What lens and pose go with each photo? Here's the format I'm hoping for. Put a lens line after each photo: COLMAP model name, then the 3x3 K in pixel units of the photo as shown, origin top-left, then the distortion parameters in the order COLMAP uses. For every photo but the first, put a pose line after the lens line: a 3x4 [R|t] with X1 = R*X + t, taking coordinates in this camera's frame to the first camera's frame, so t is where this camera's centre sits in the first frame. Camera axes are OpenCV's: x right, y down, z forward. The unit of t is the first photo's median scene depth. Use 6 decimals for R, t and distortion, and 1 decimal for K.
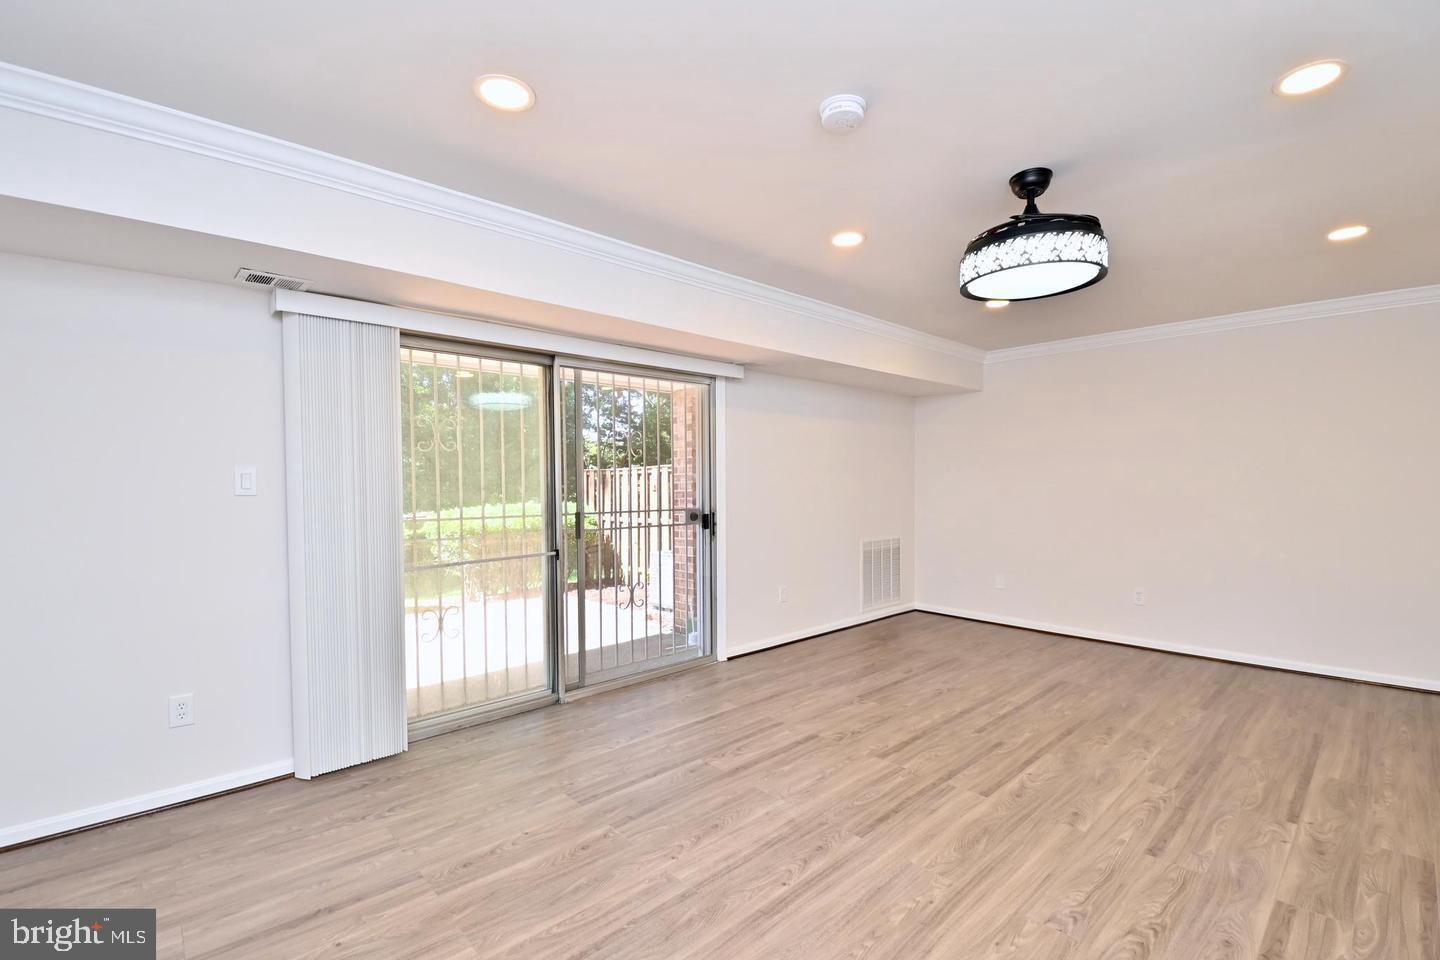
lens RADIAL K [[631.7, 0, 719.0], [0, 631.7, 482.5], [0, 0, 1]] dist [-0.005299, -0.001101]
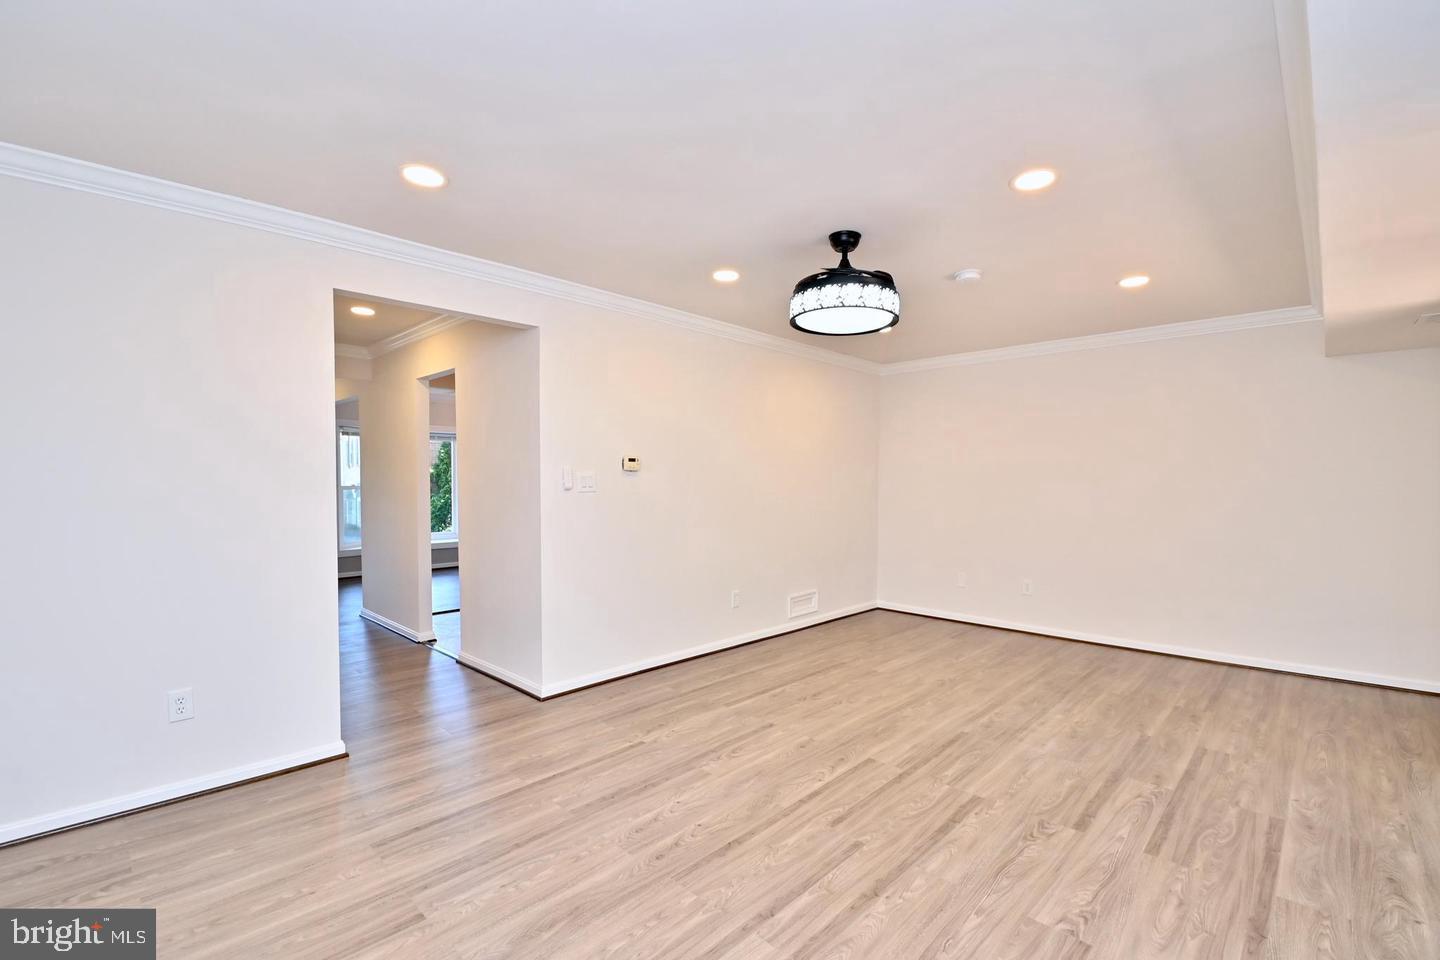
lens RADIAL K [[631.7, 0, 720.4], [0, 631.7, 480.5], [0, 0, 1]] dist [-0.005299, -0.001101]
pose [[-0.998259, 0.000337, -0.058977, 0.696309], [-0.000183, 0.999961, 0.008819, -0.011099], [0.058977, 0.008814, -0.998220, 1.938340]]
